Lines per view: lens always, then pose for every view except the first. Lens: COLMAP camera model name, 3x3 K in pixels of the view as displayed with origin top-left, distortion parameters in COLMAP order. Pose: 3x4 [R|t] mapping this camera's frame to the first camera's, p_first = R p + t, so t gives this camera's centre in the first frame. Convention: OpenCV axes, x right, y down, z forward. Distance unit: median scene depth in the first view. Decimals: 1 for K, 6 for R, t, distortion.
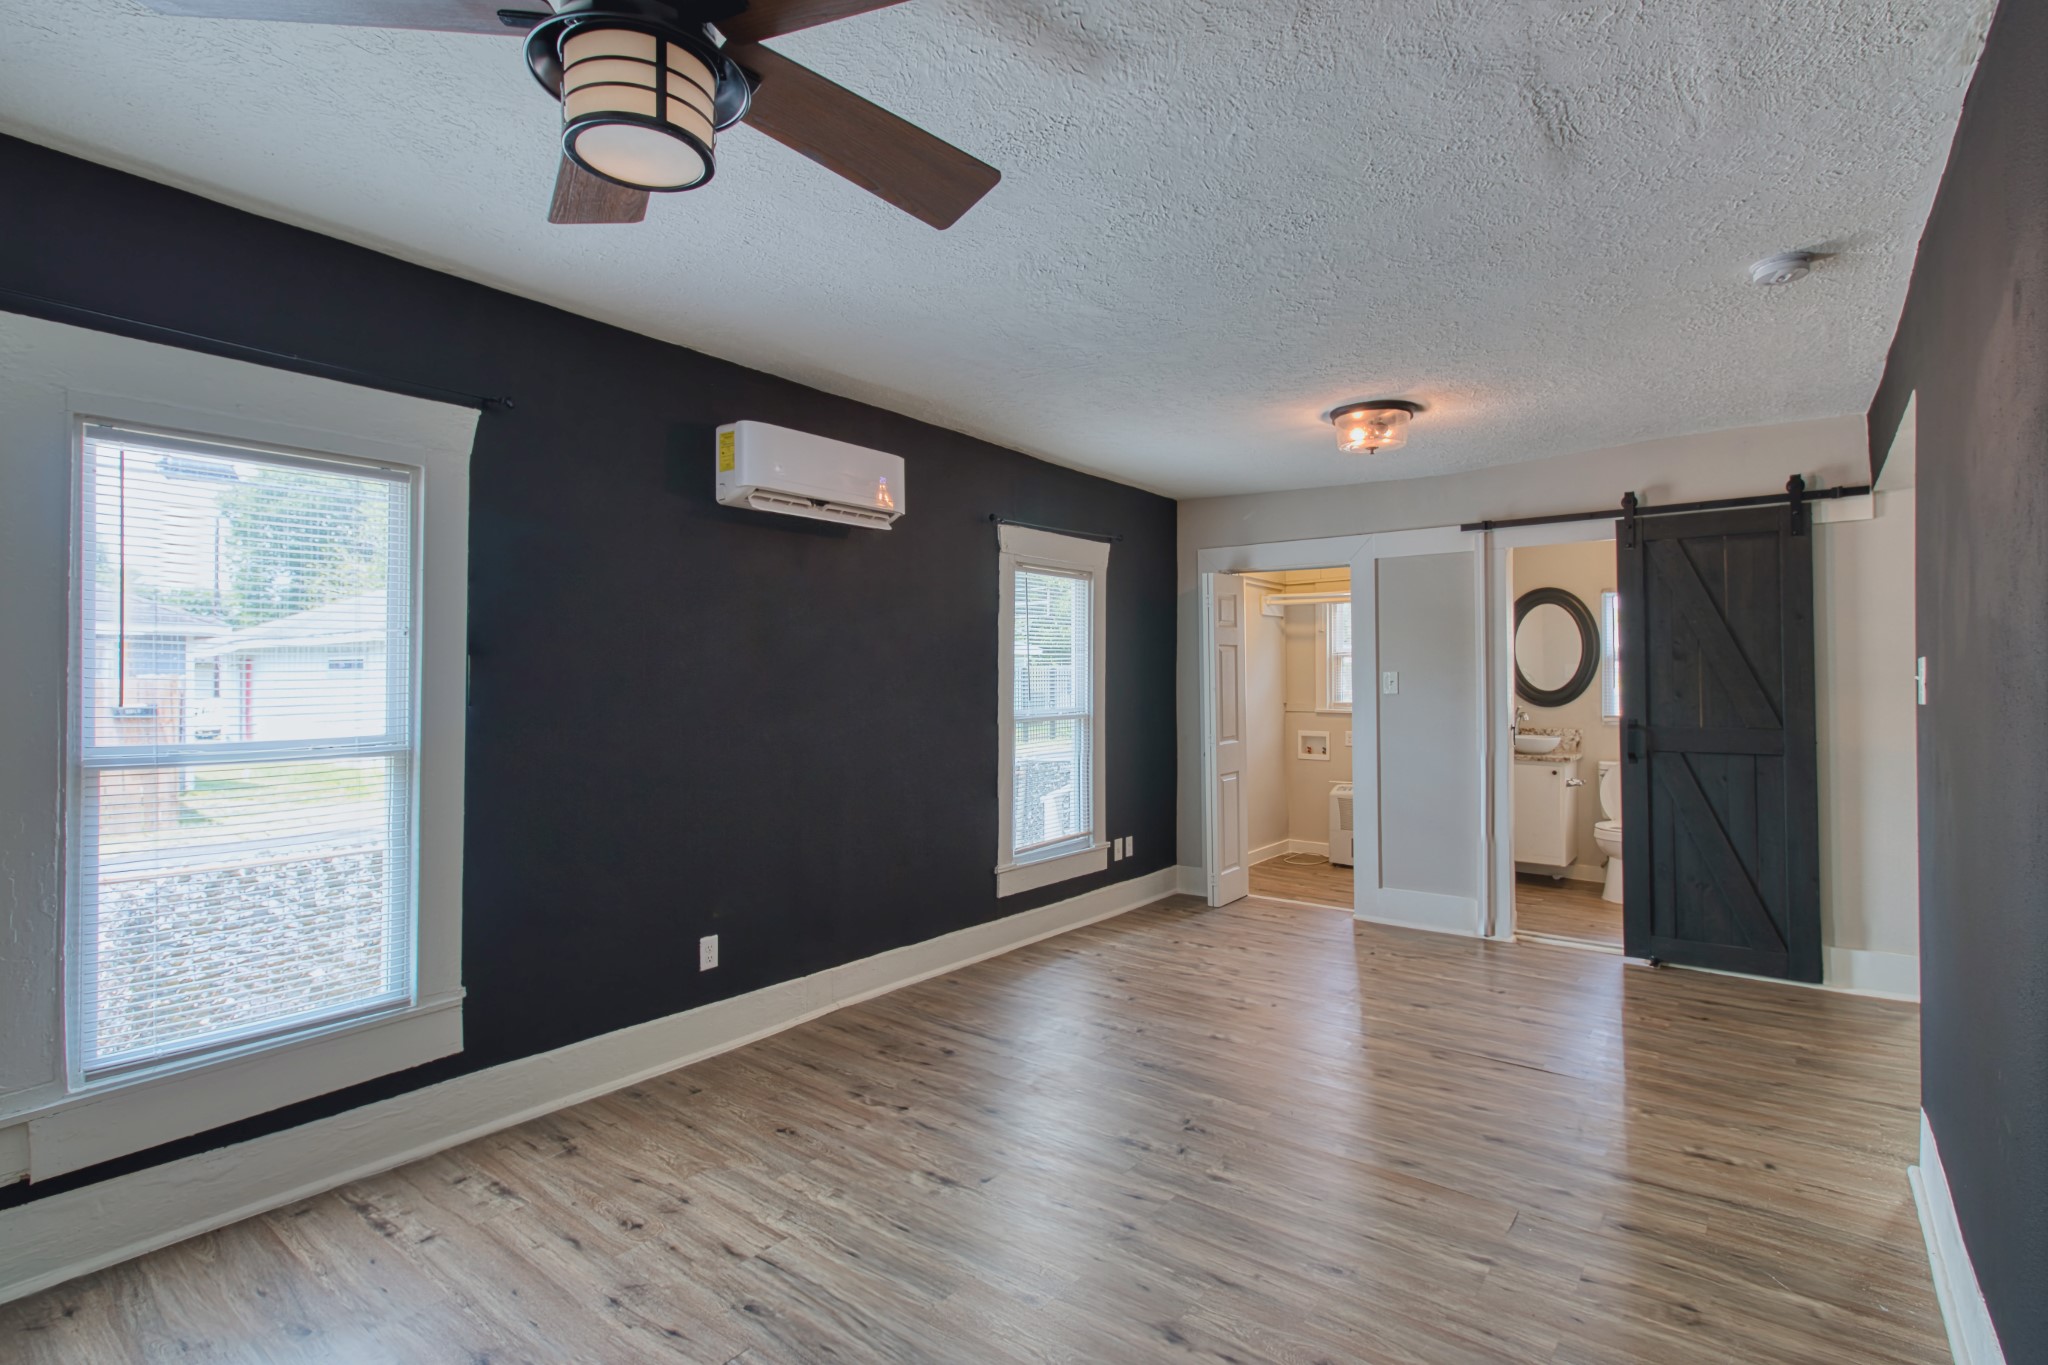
lens RADIAL K [[987.7, 0, 1049.3], [0, 987.7, 669.3], [0, 0, 1]] dist [0.004953, 0.000331]
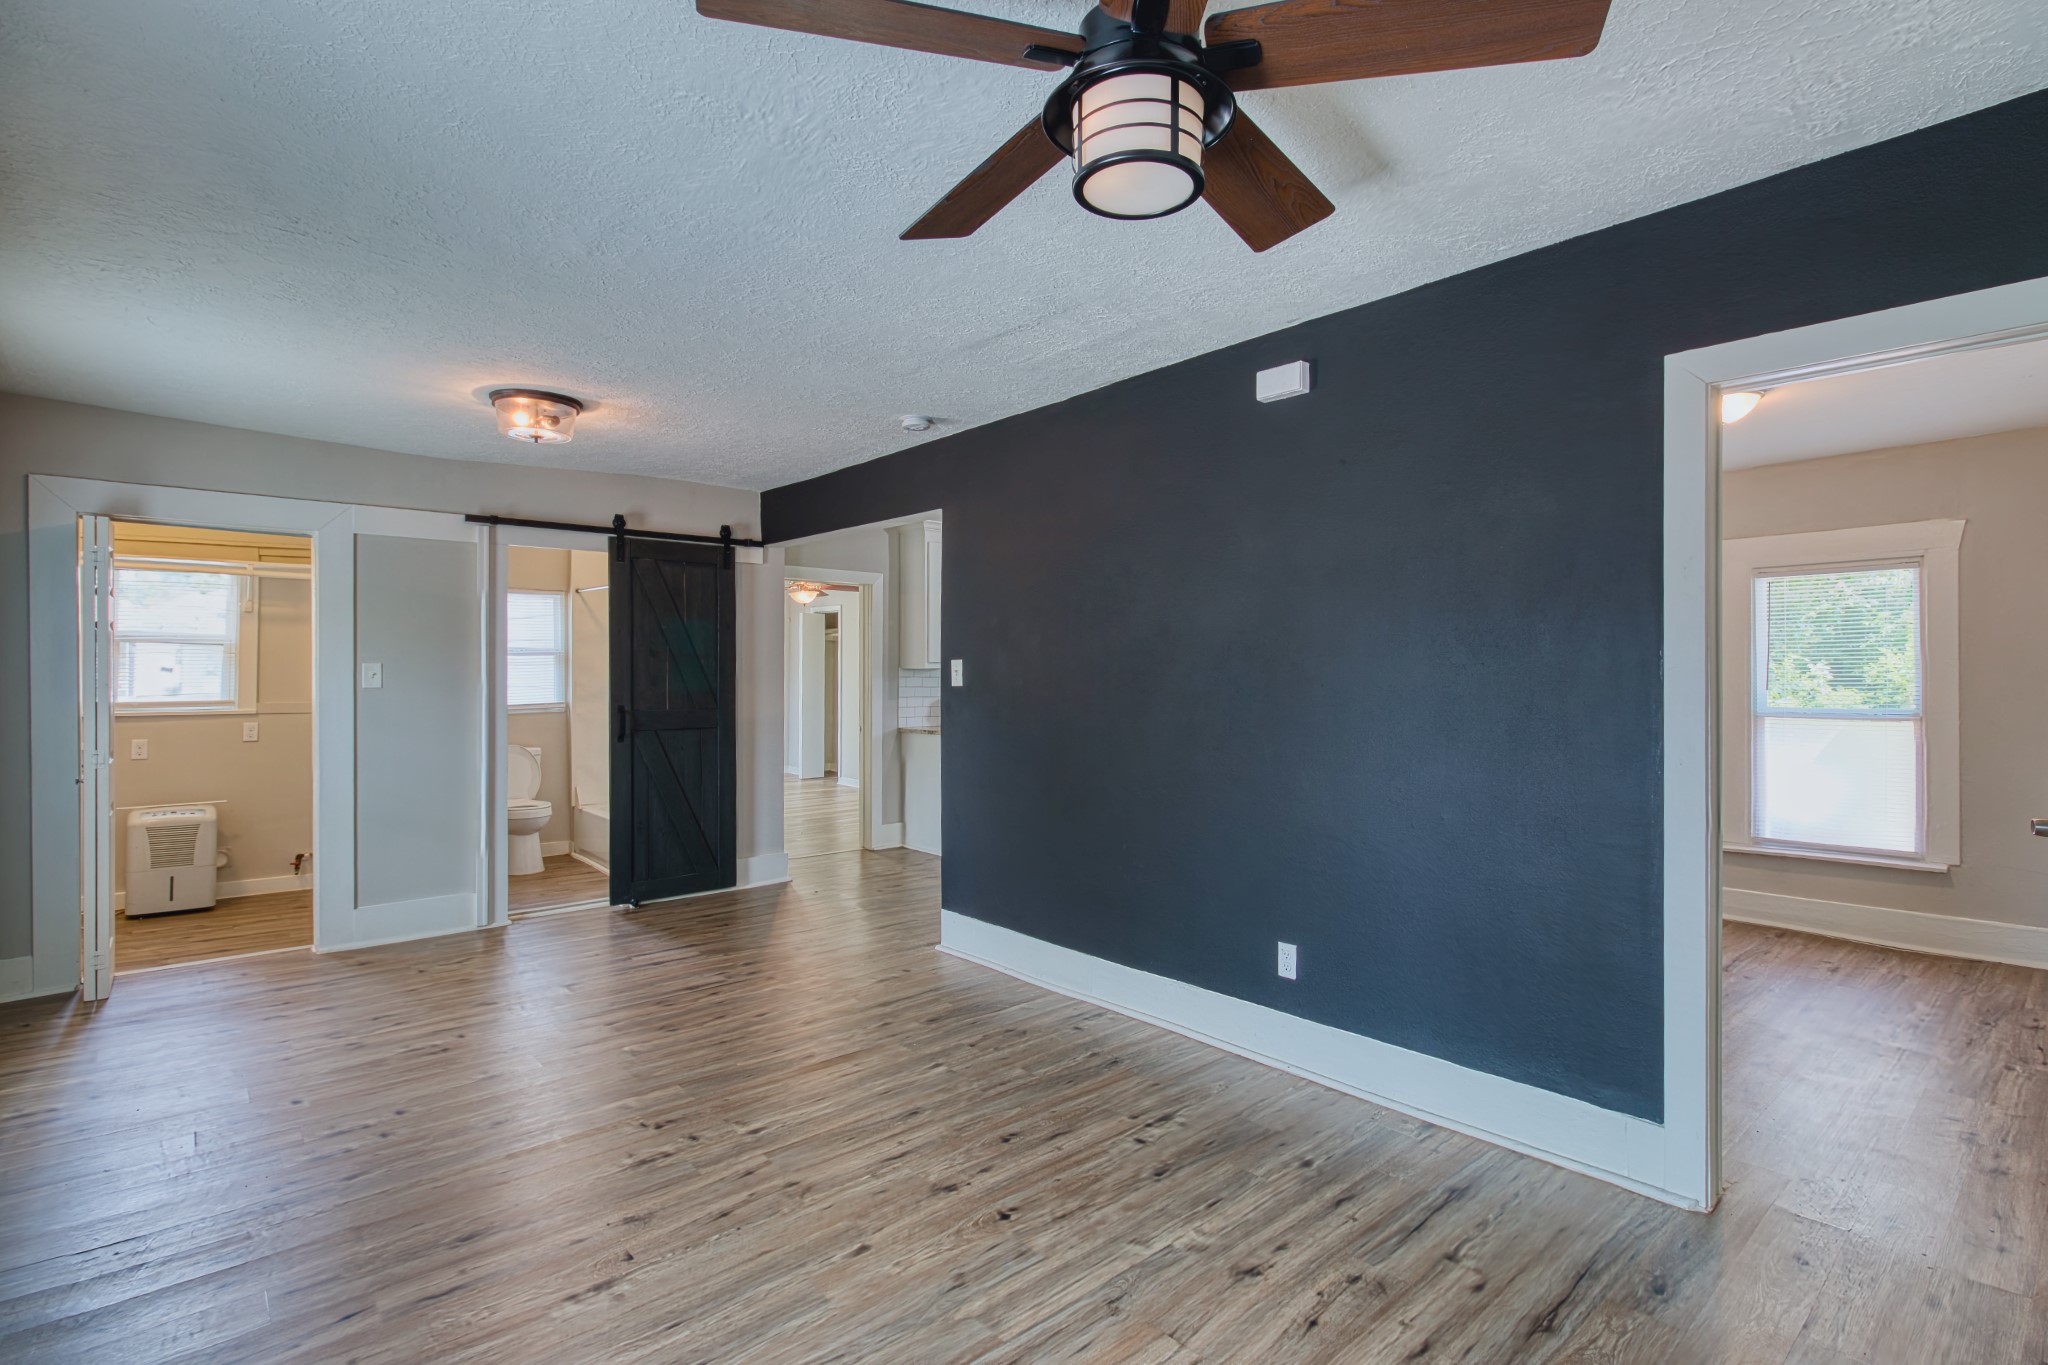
lens RADIAL K [[968.7, 0, 1035.2], [0, 968.7, 669.0], [0, 0, 1]] dist [0.008755, -0.000697]
pose [[0.200824, 0.004369, 0.979618, -0.494618], [-0.010922, 0.999938, -0.002221, 0.004111], [-0.979567, -0.010253, 0.200859, 0.297737]]
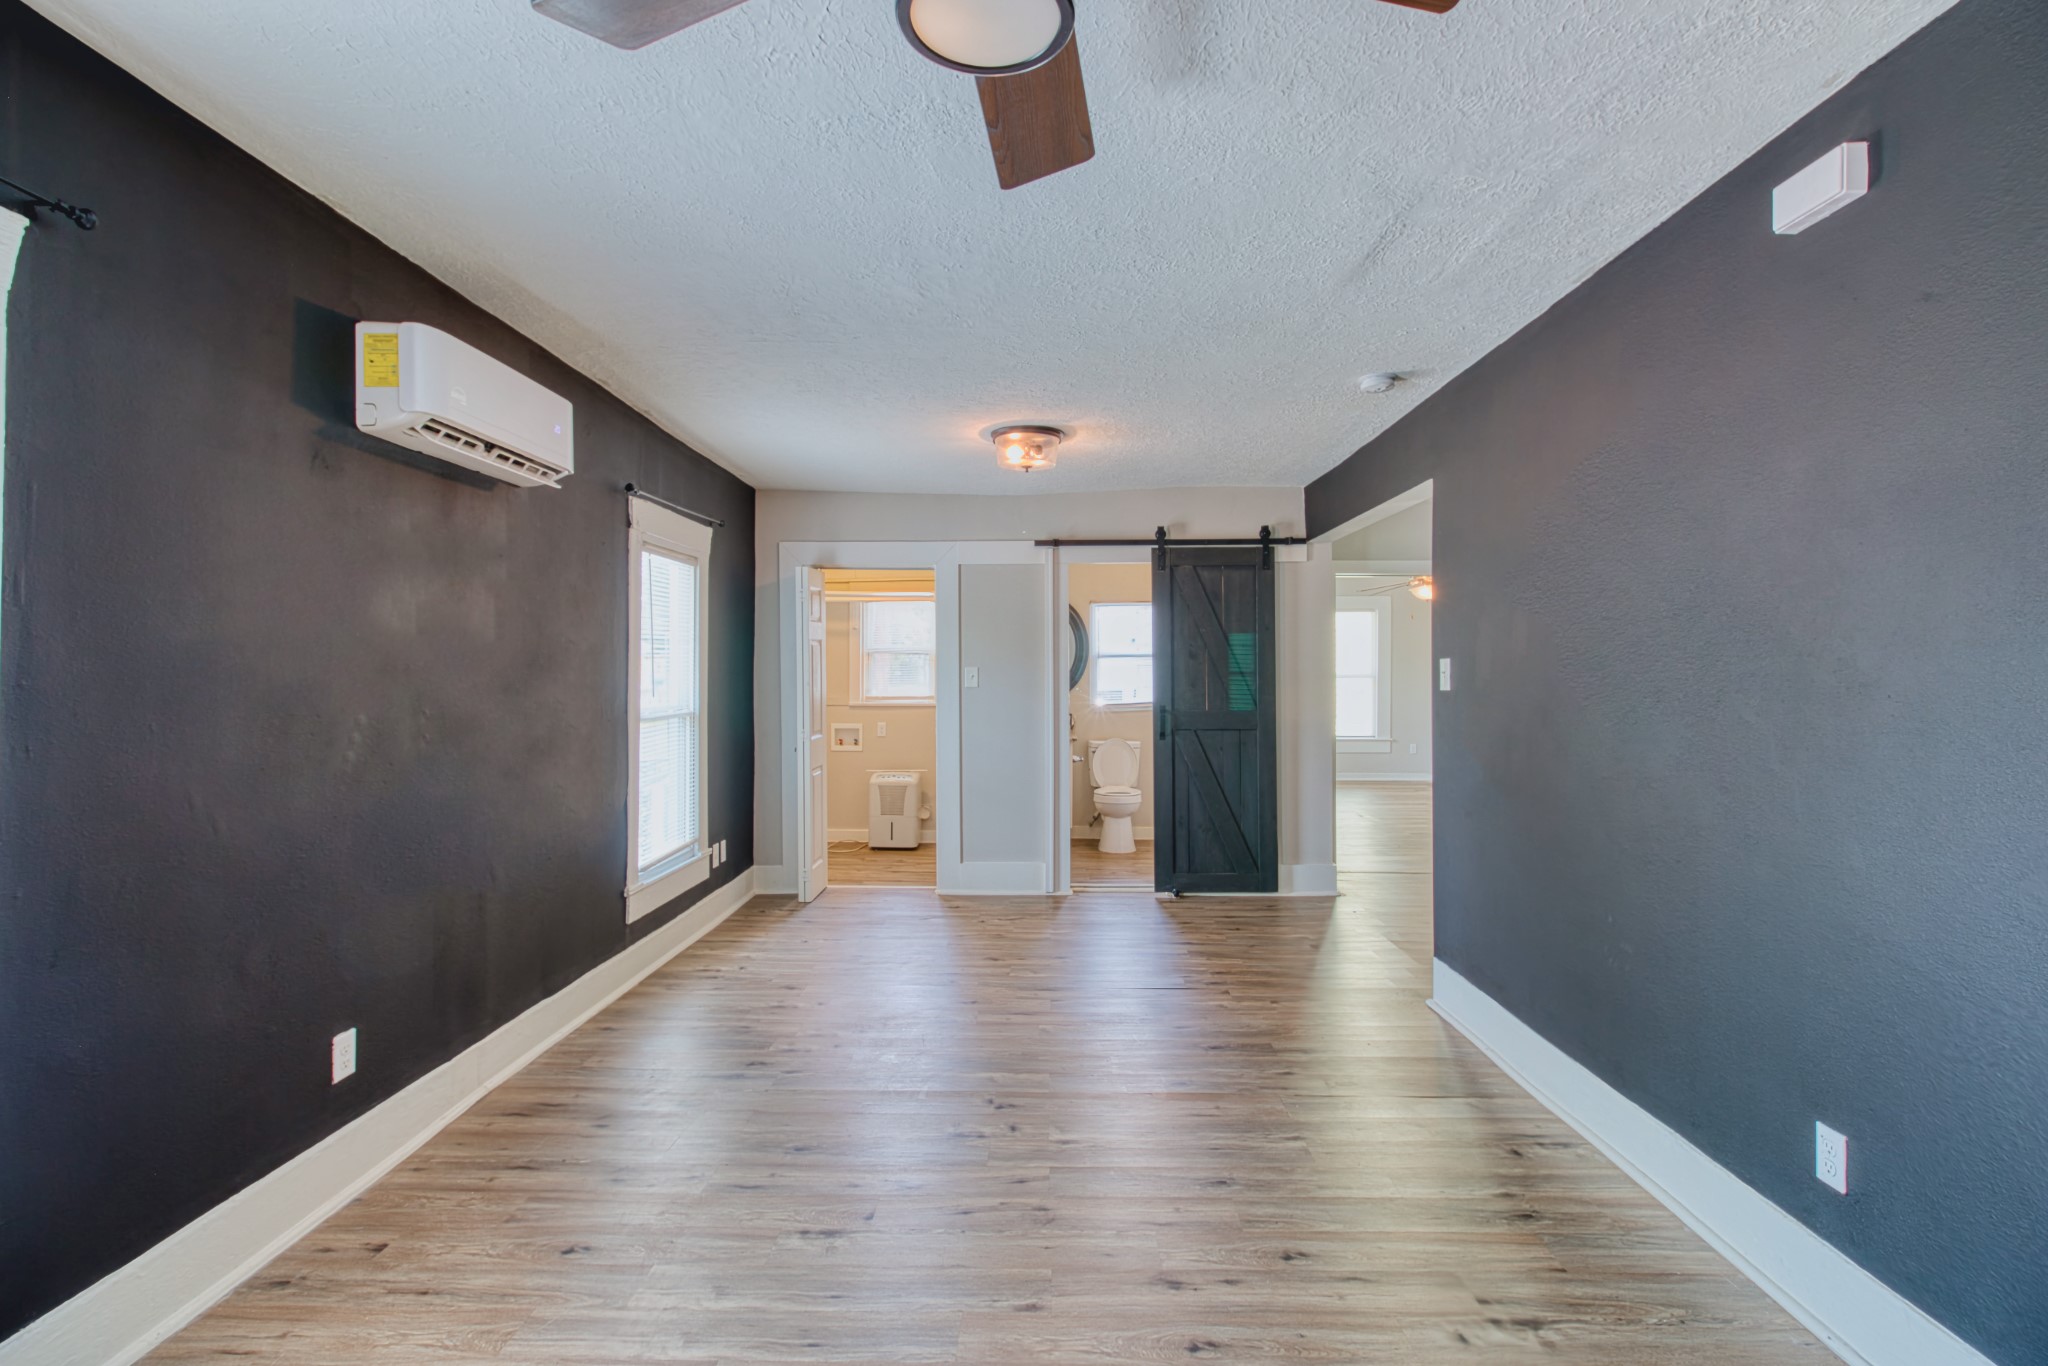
lens RADIAL K [[948.9, 0, 1039.6], [0, 948.9, 670.1], [0, 0, 1]] dist [0.012585, -0.000796]
pose [[0.807986, 0.002658, 0.589196, -0.277949], [-0.005966, 0.999975, 0.003669, 0.001756], [-0.589171, -0.006480, 0.807982, 0.116275]]
